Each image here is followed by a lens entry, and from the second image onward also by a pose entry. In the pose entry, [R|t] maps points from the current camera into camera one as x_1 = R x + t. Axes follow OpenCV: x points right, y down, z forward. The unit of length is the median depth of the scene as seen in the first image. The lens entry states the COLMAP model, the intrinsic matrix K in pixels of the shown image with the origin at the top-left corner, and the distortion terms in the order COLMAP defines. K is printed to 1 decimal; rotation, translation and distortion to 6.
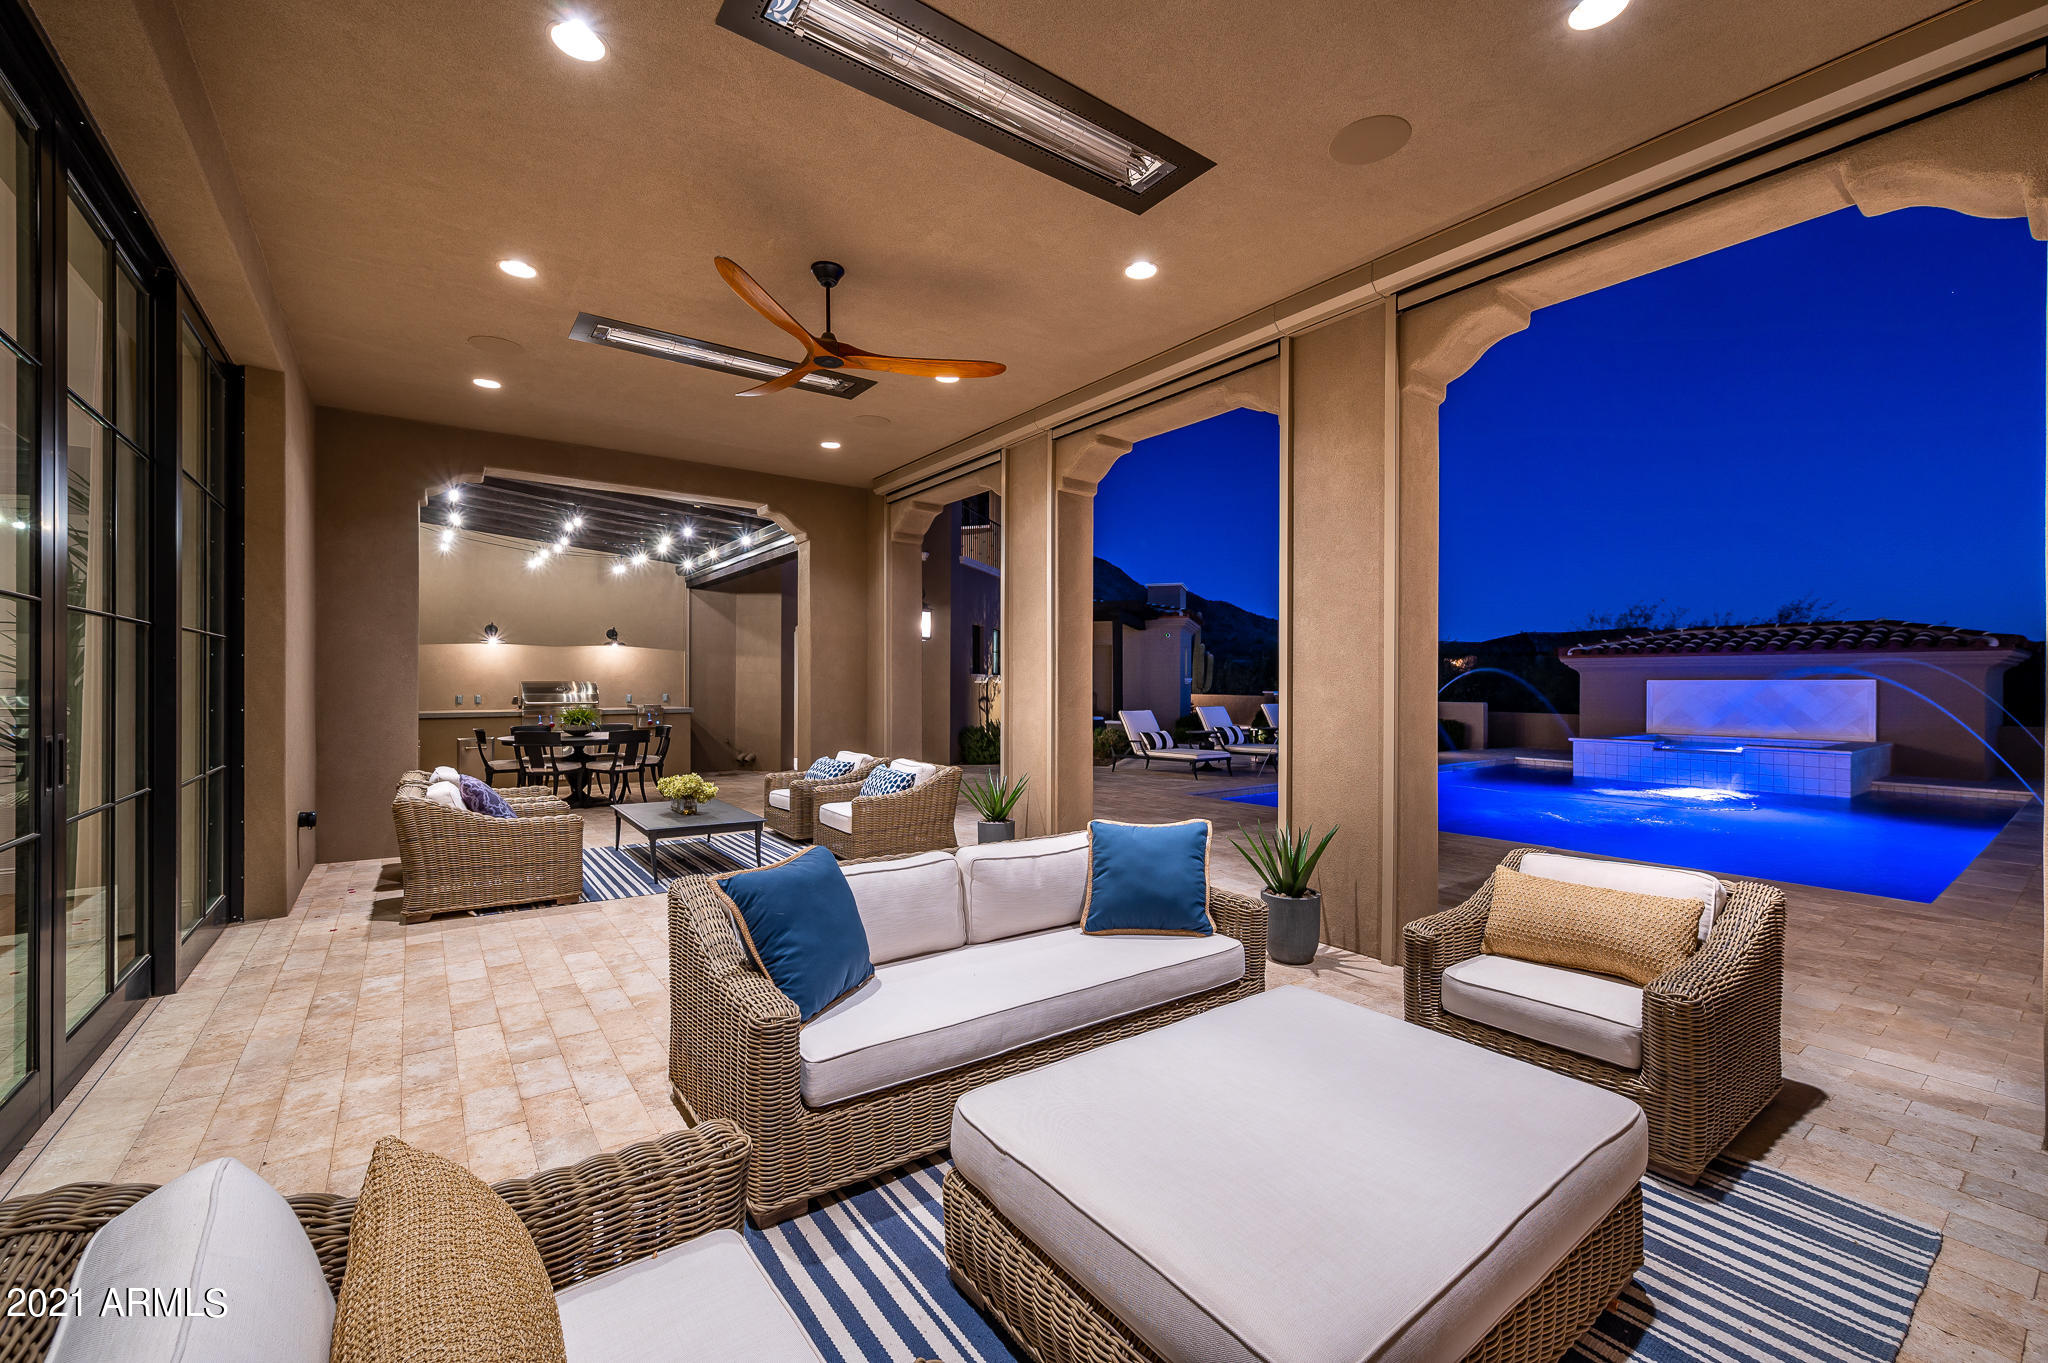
lens RADIAL K [[826.0, 0, 1024.0], [0, 826.0, 681.5], [0, 0, 1]] dist [-0.010996, 0.000032]
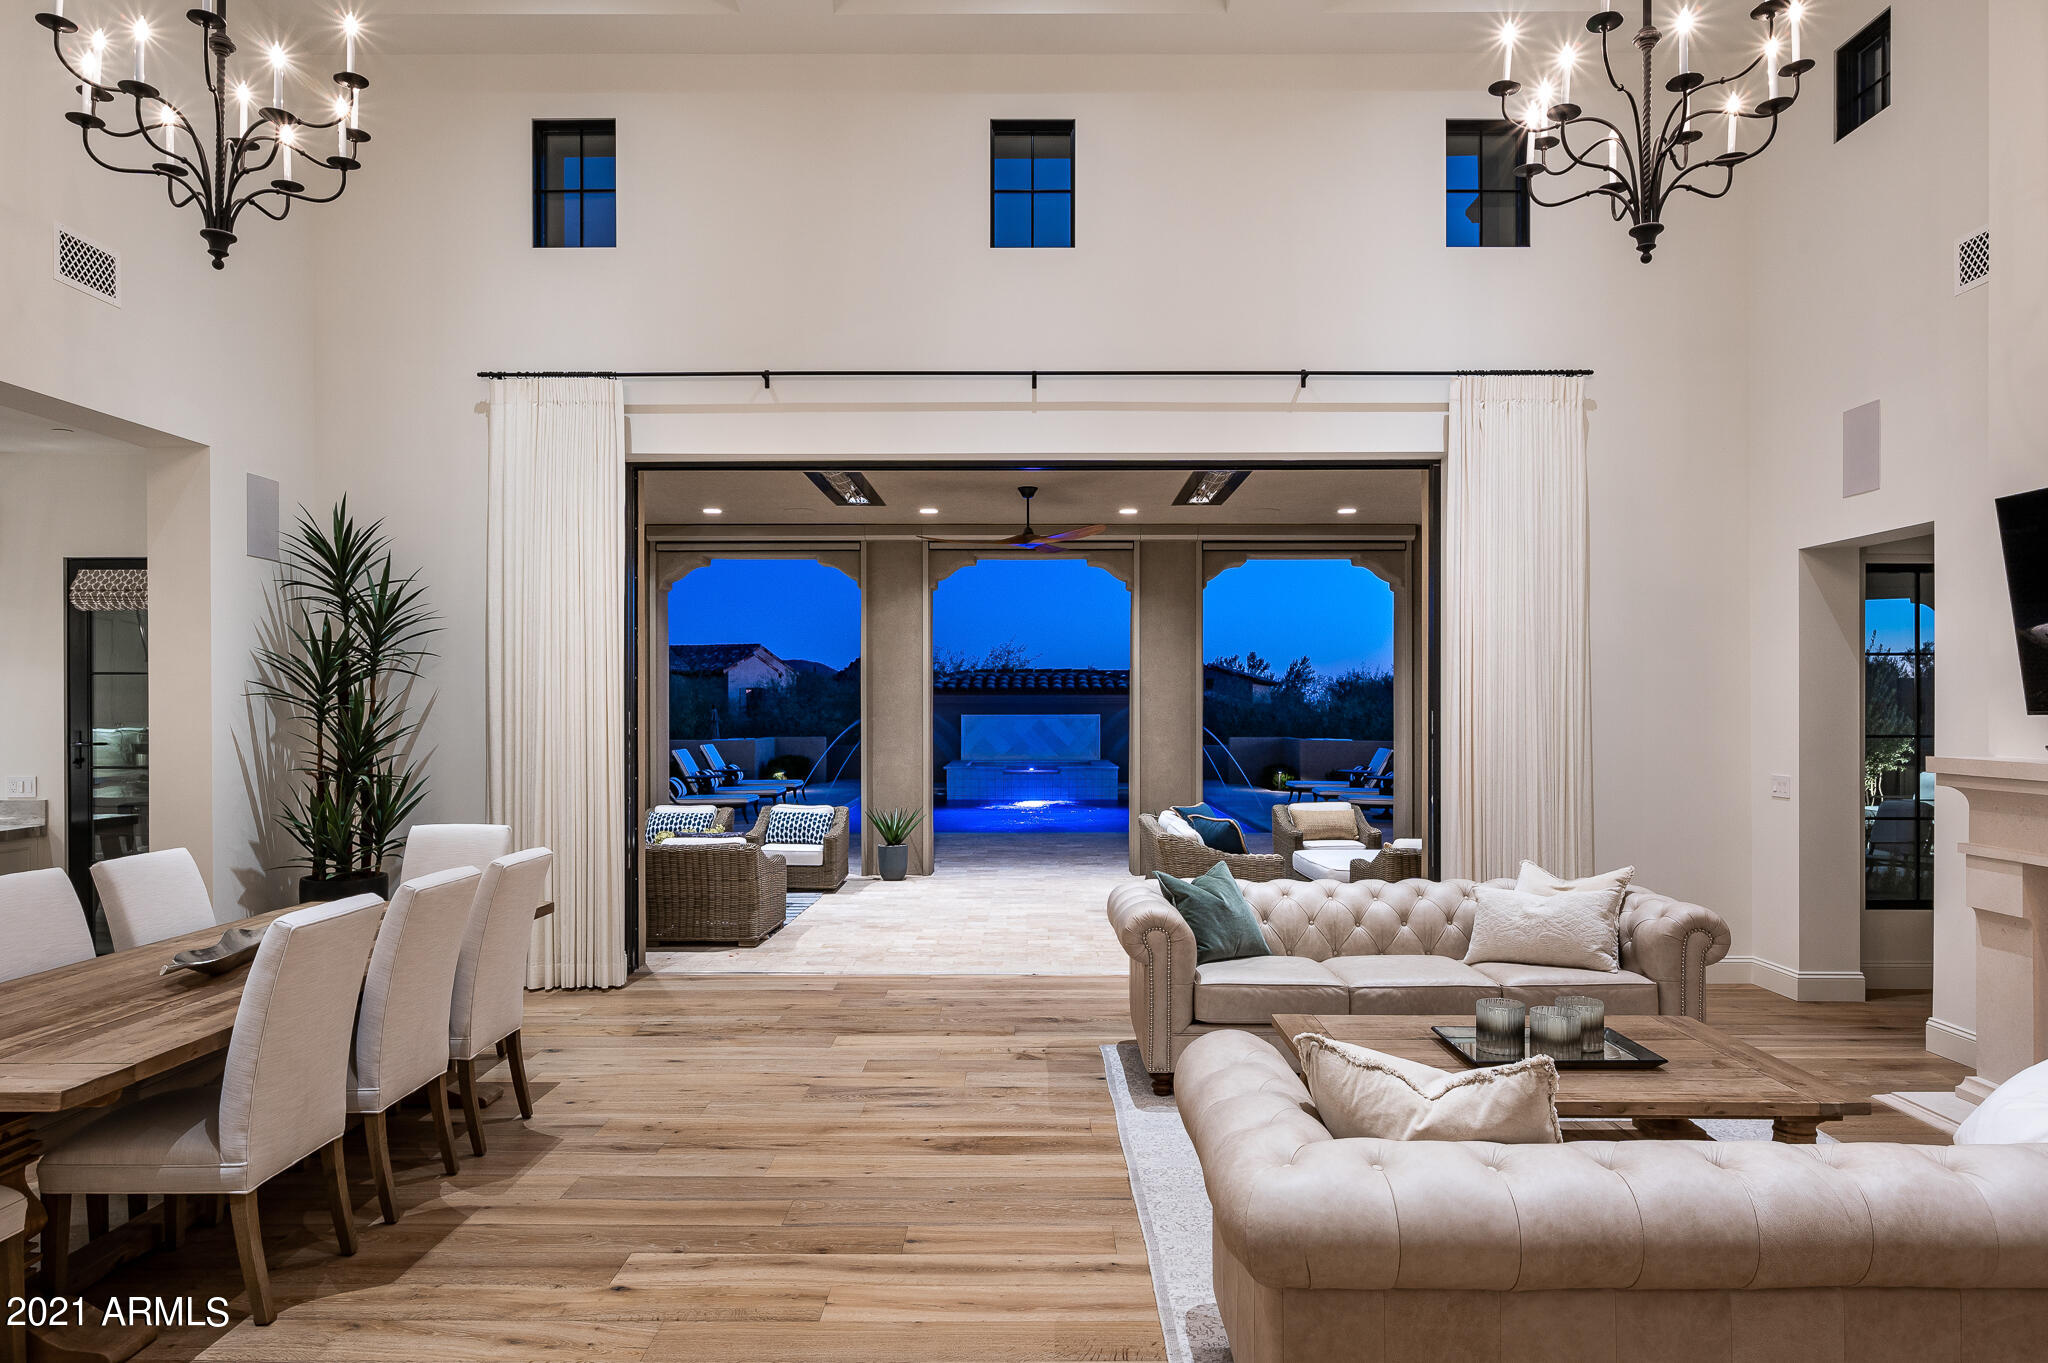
lens RADIAL K [[1276.7, 0, 1024.5], [0, 1276.7, 709.9], [0, 0, 1]] dist [0.000766, 0.002397]
pose [[0.595857, -0.005585, 0.803071, -0.706154], [-0.000299, 0.999974, 0.007176, -0.024689], [-0.803091, -0.004516, 0.595840, -0.155997]]
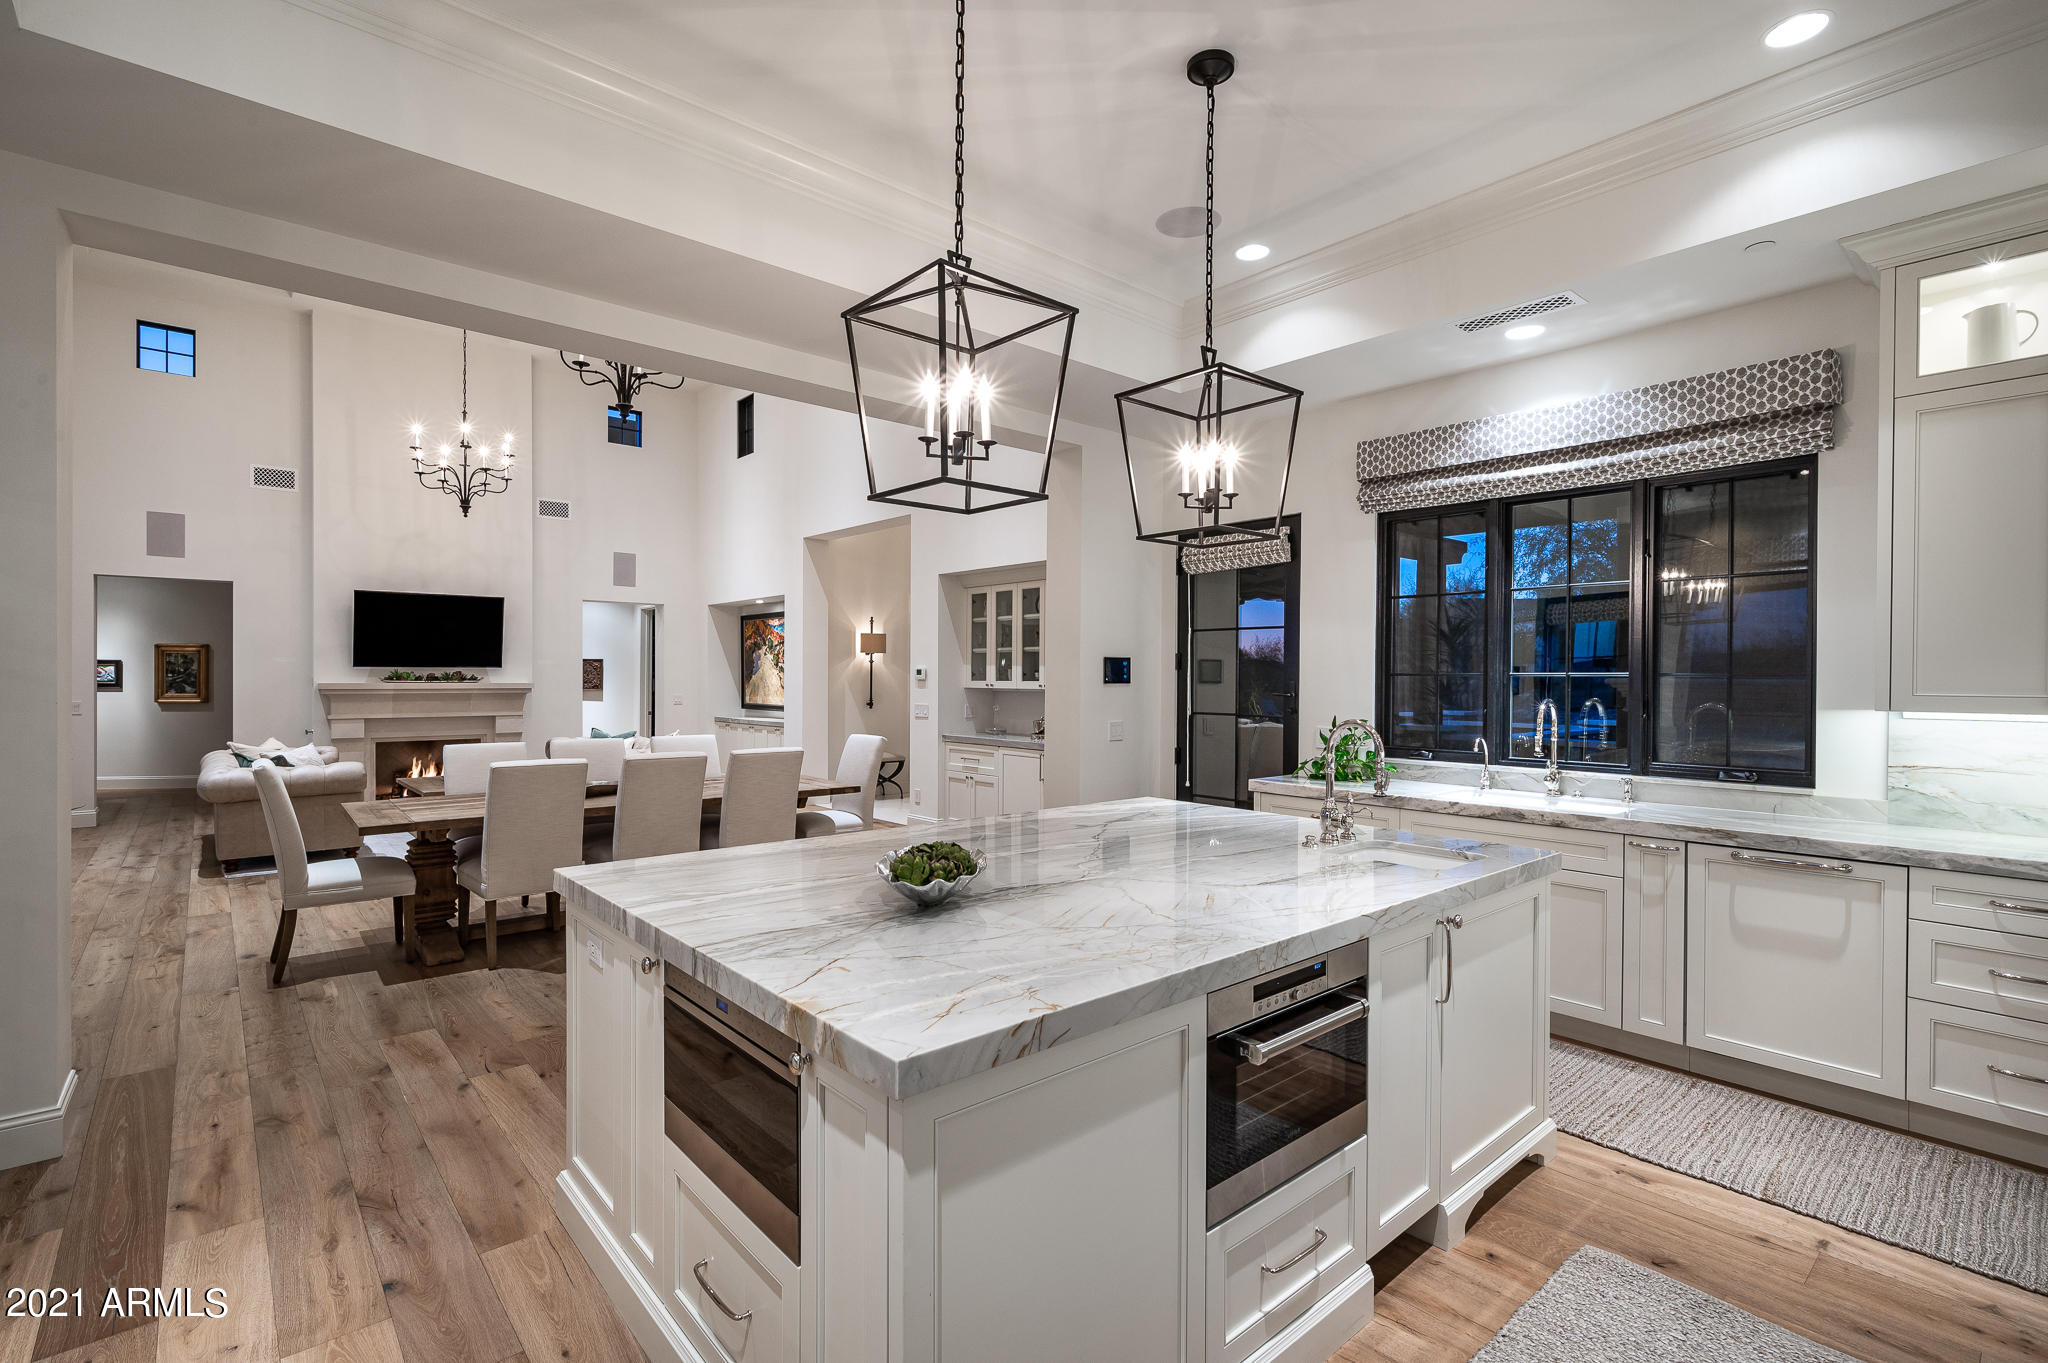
lens RADIAL K [[940.8, 0, 1024.0], [0, 940.8, 681.5], [0, 0, 1]] dist [0.004294, 0.000433]
pose [[-0.997603, -0.007290, -0.068806, -0.734239], [-0.007342, 0.999973, 0.000514, -0.013085], [0.068801, 0.001018, -0.997630, 0.657325]]
